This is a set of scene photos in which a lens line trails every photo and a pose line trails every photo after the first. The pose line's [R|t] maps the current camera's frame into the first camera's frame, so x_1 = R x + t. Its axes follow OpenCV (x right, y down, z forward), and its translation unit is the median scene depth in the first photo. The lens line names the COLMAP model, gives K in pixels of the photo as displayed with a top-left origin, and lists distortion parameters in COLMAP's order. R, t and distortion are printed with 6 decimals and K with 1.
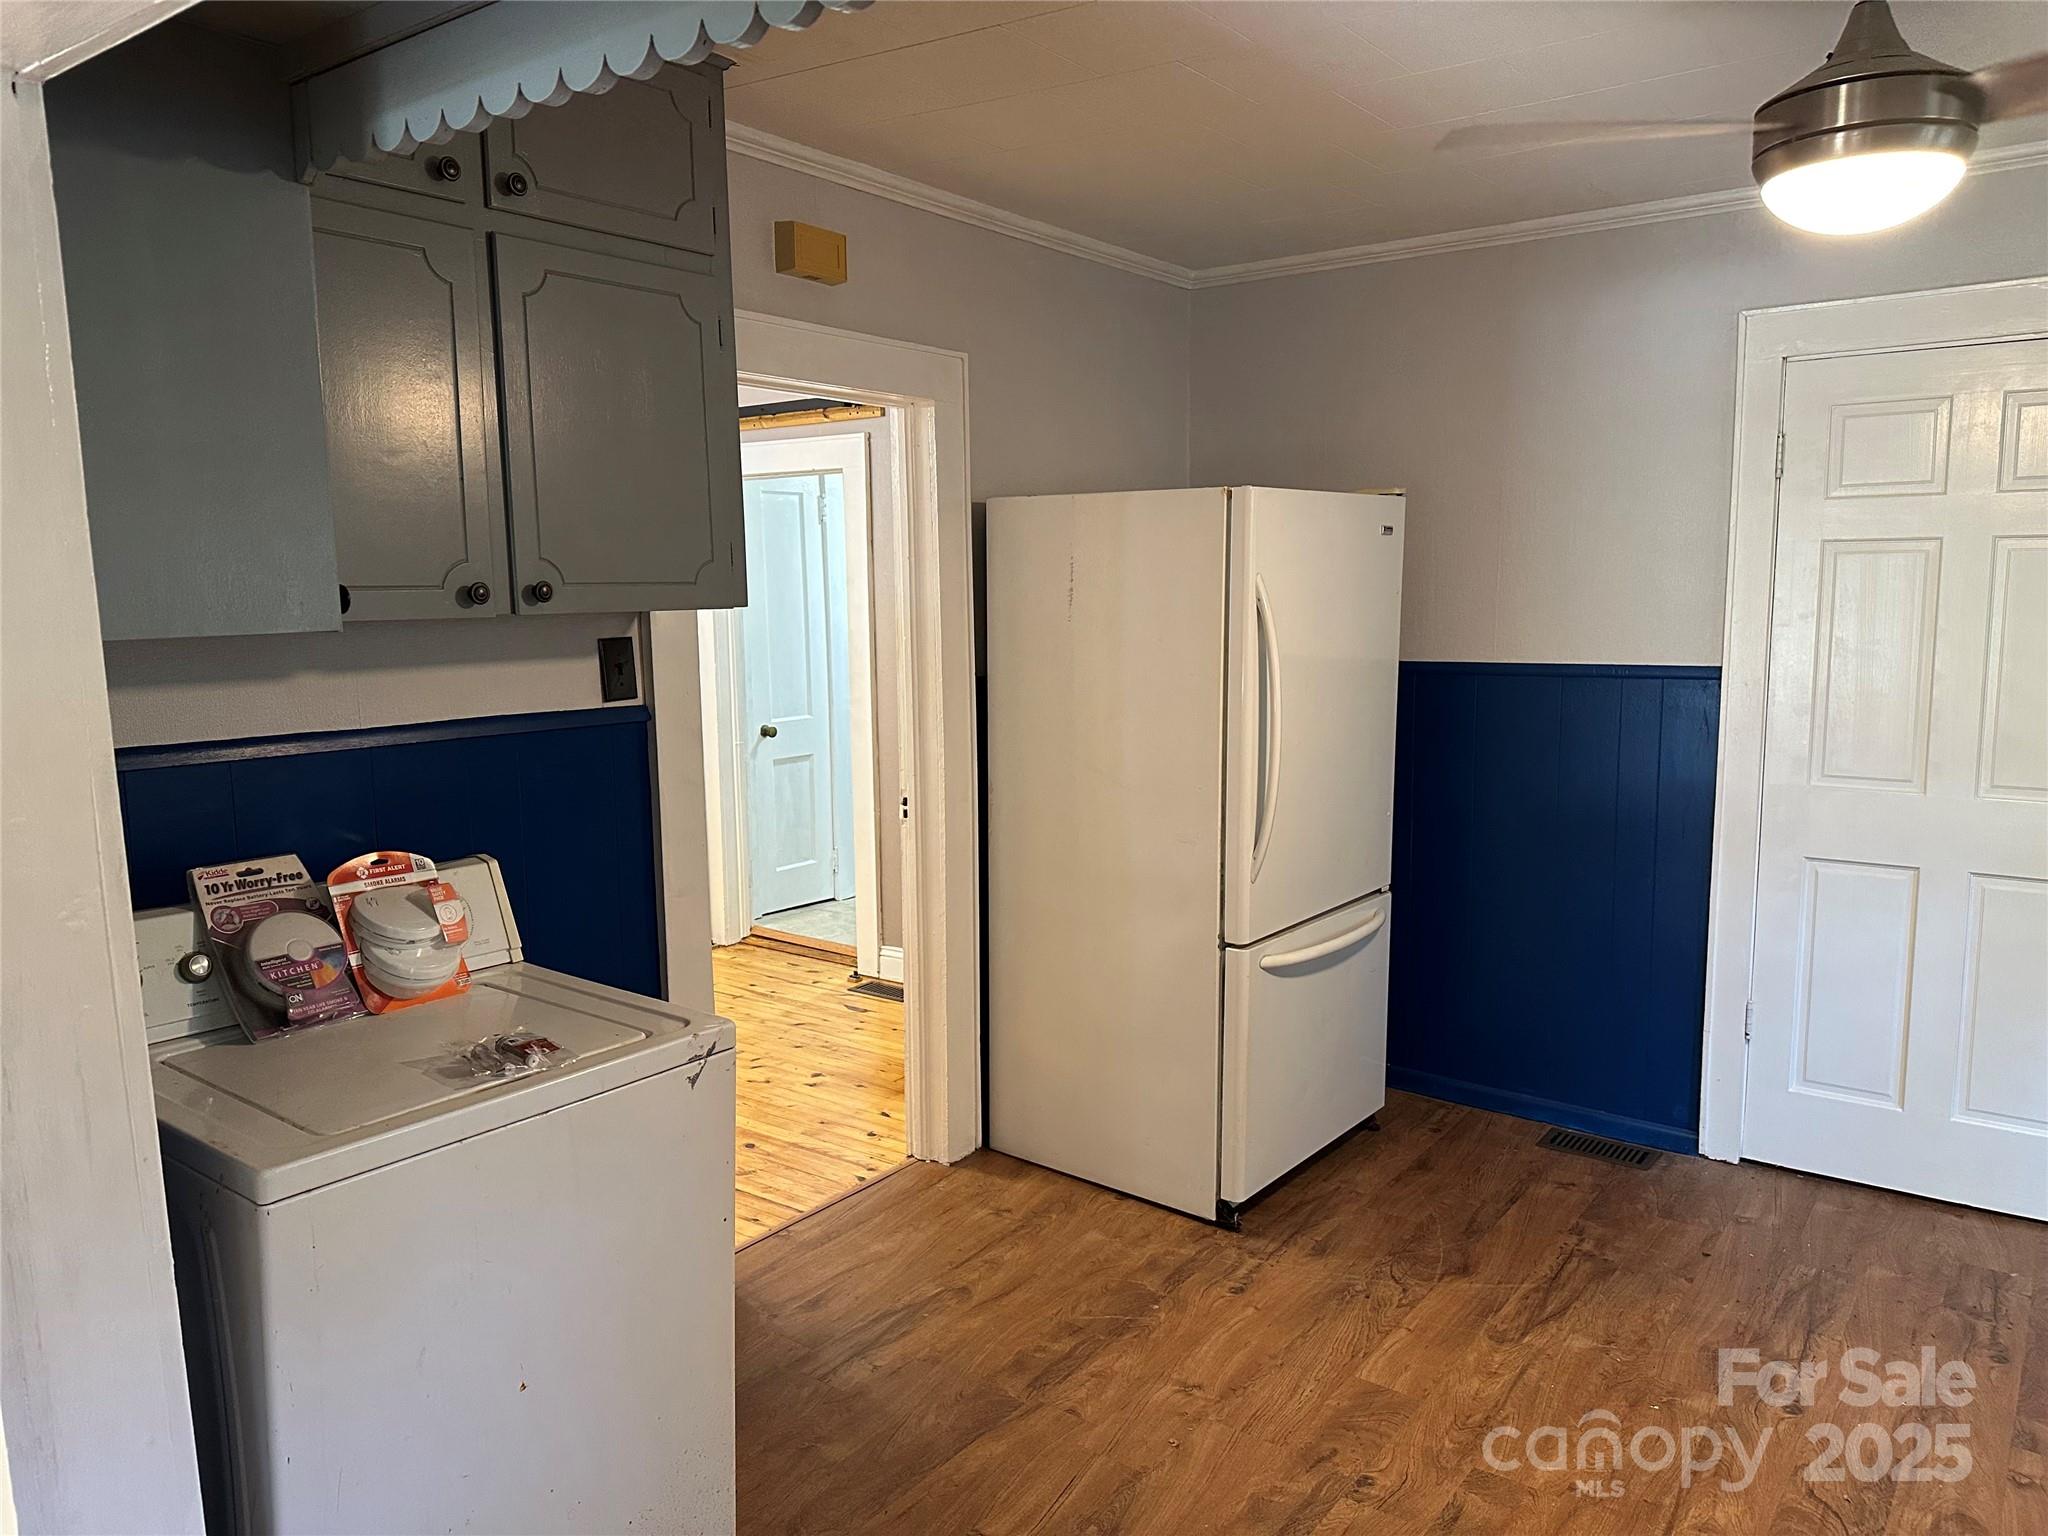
lens RADIAL K [[1433.4, 0, 1017.7], [0, 1433.4, 757.6], [0, 0, 1]] dist [0.028386, -0.003166]
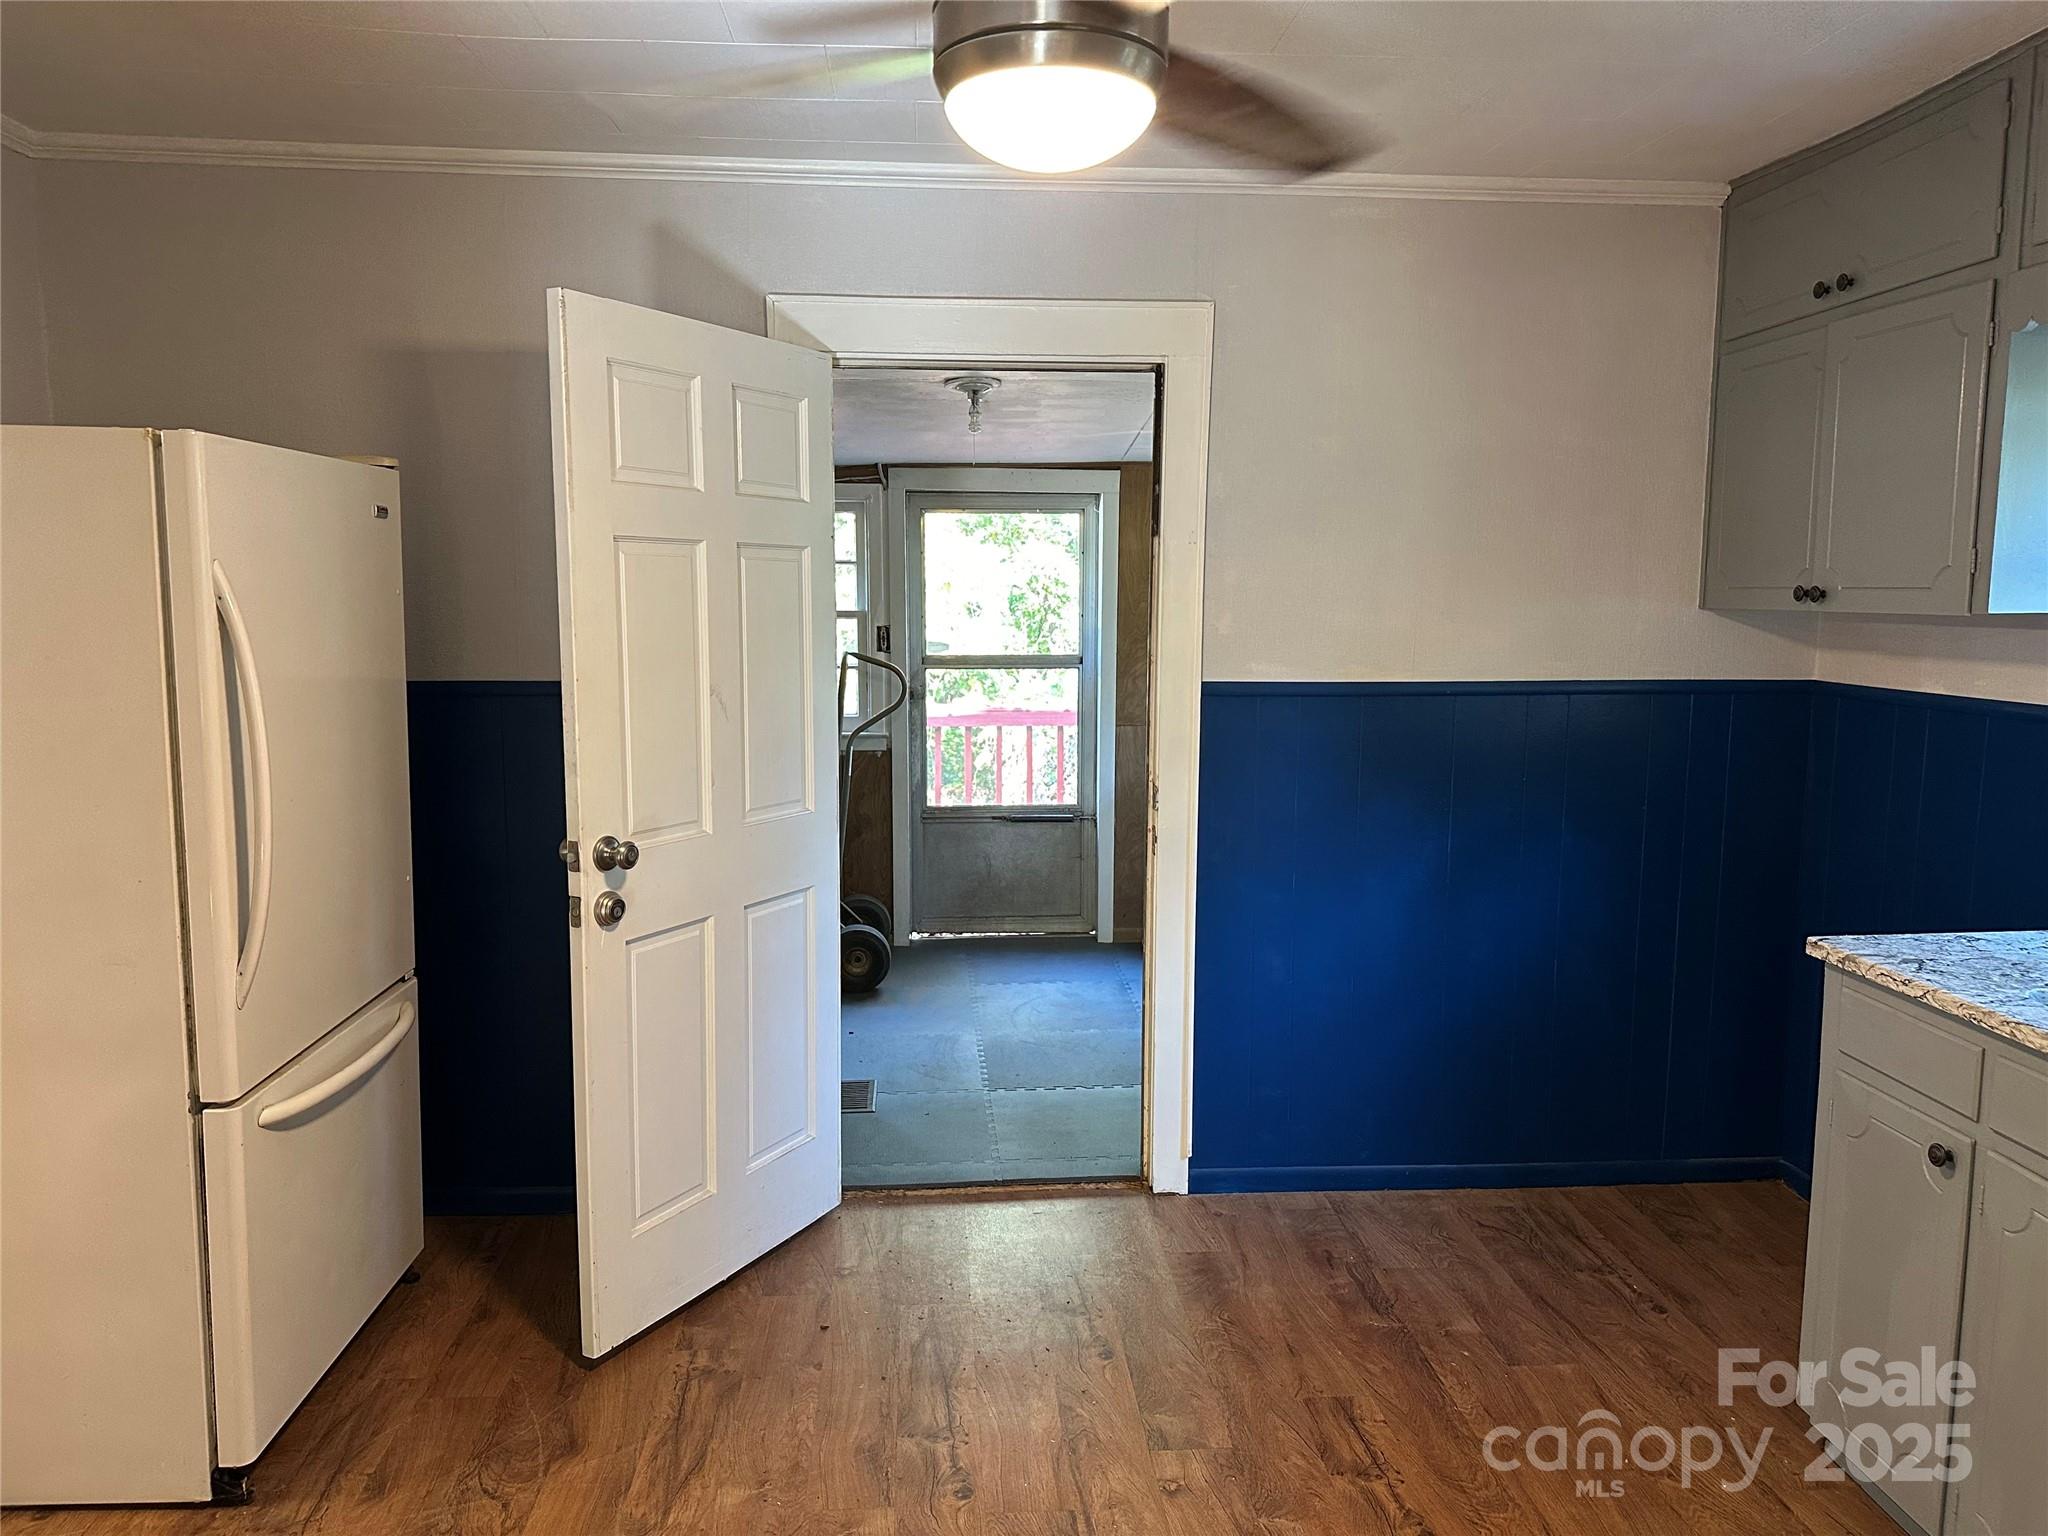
lens RADIAL K [[1446.3, 0, 1024.0], [0, 1446.3, 768.0], [0, 0, 1]] dist [0.005450, -0.012194]
pose [[0.747639, -0.066758, 0.660741, -0.005923], [0.068334, 0.997387, 0.023451, -0.018707], [-0.660580, 0.027618, 0.750247, 0.224388]]
